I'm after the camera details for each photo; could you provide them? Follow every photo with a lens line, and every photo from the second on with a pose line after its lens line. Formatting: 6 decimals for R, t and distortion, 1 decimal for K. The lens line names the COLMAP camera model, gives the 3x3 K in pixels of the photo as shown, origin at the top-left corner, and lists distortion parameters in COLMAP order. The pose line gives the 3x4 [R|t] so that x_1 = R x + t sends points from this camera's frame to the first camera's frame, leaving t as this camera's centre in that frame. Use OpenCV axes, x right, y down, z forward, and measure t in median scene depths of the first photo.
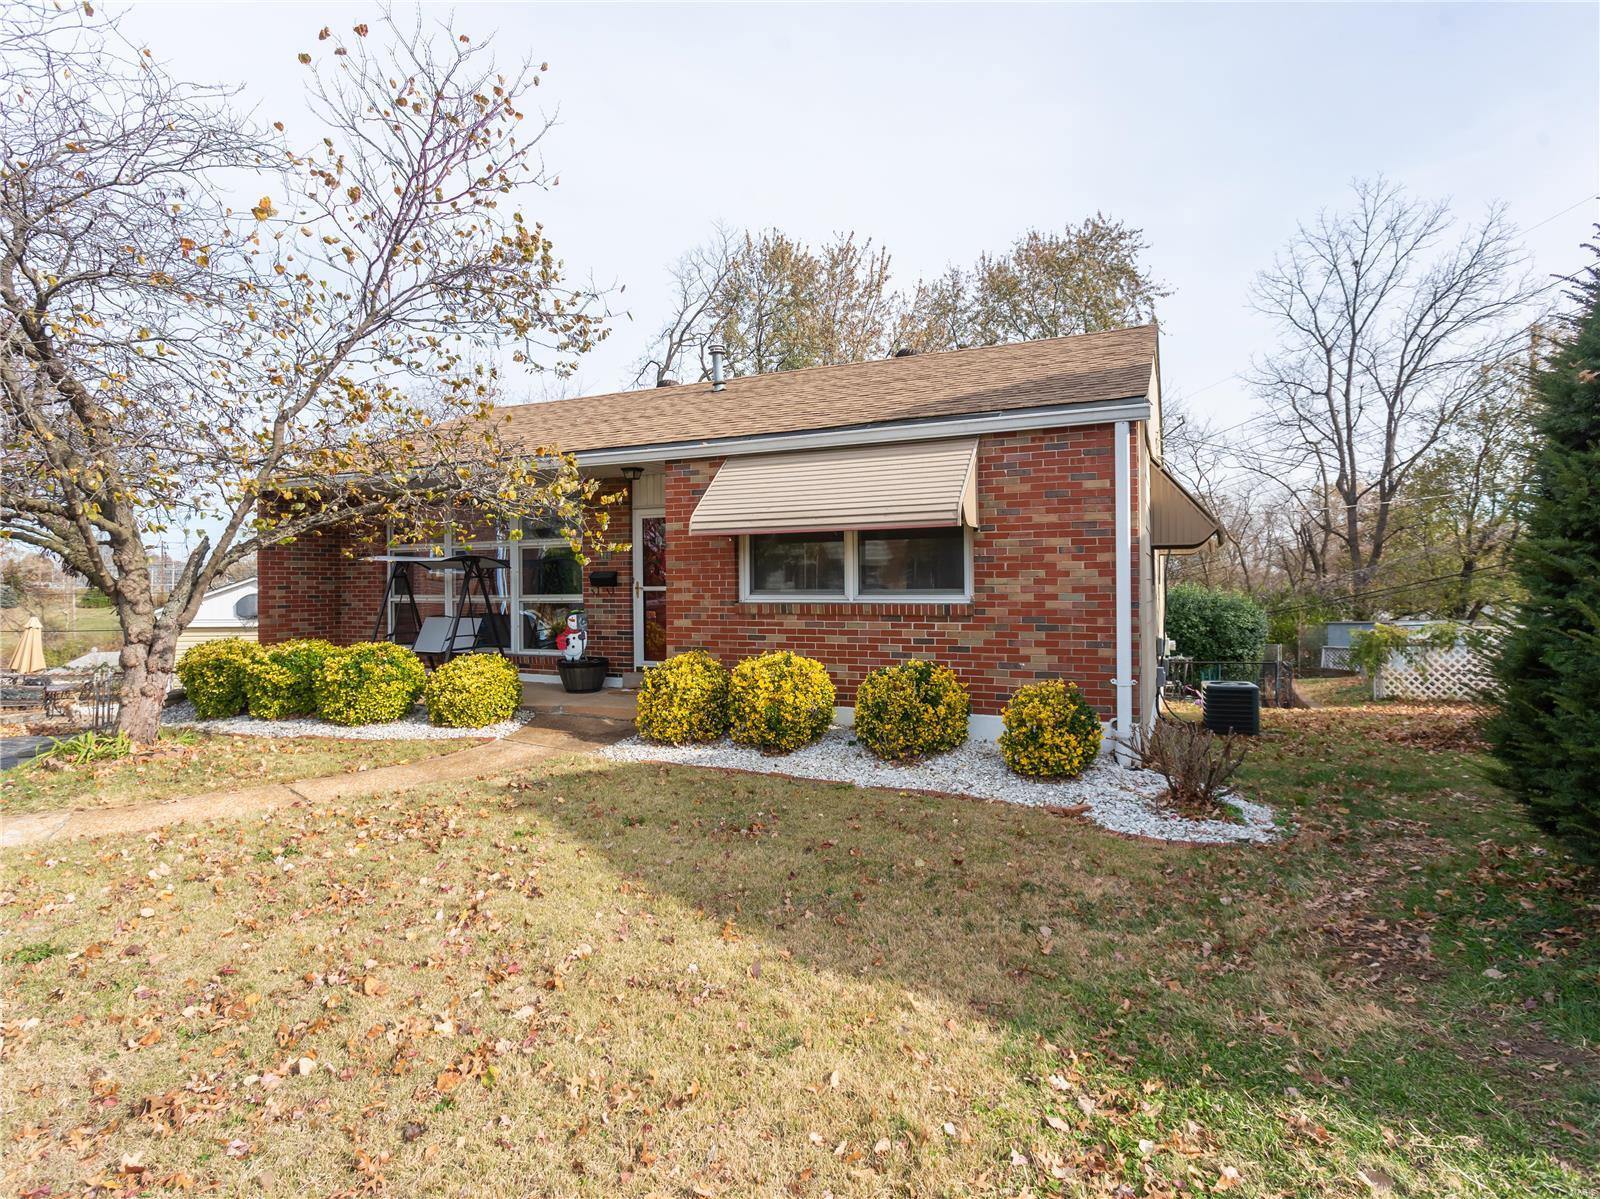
lens RADIAL K [[846.9, 0, 790.0], [0, 846.9, 587.5], [0, 0, 1]] dist [-0.005621, 0.015598]
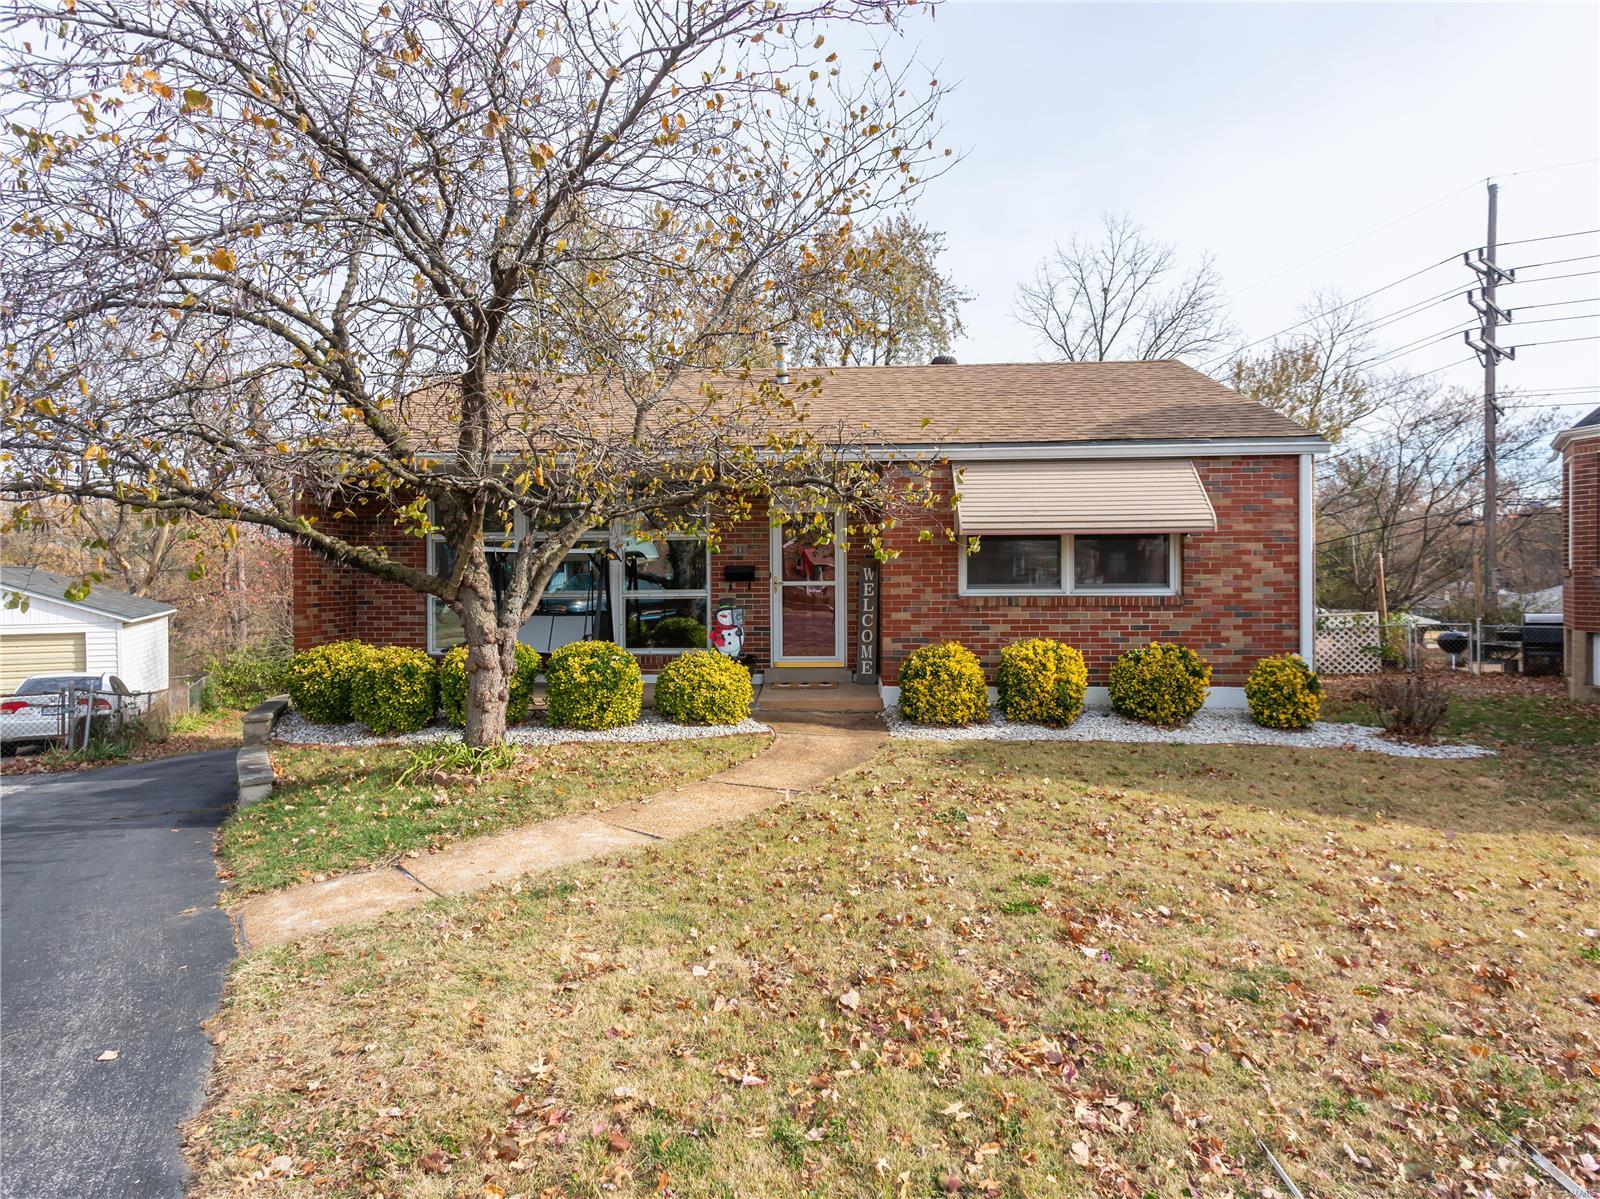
lens RADIAL K [[958.9, 0, 799.1], [0, 958.9, 593.1], [0, 0, 1]] dist [-0.000437, -0.000014]
pose [[0.929683, -0.003572, 0.368342, -0.738064], [0.000034, 0.999954, 0.009611, 0.002228], [-0.368360, -0.008922, 0.929641, -0.067775]]
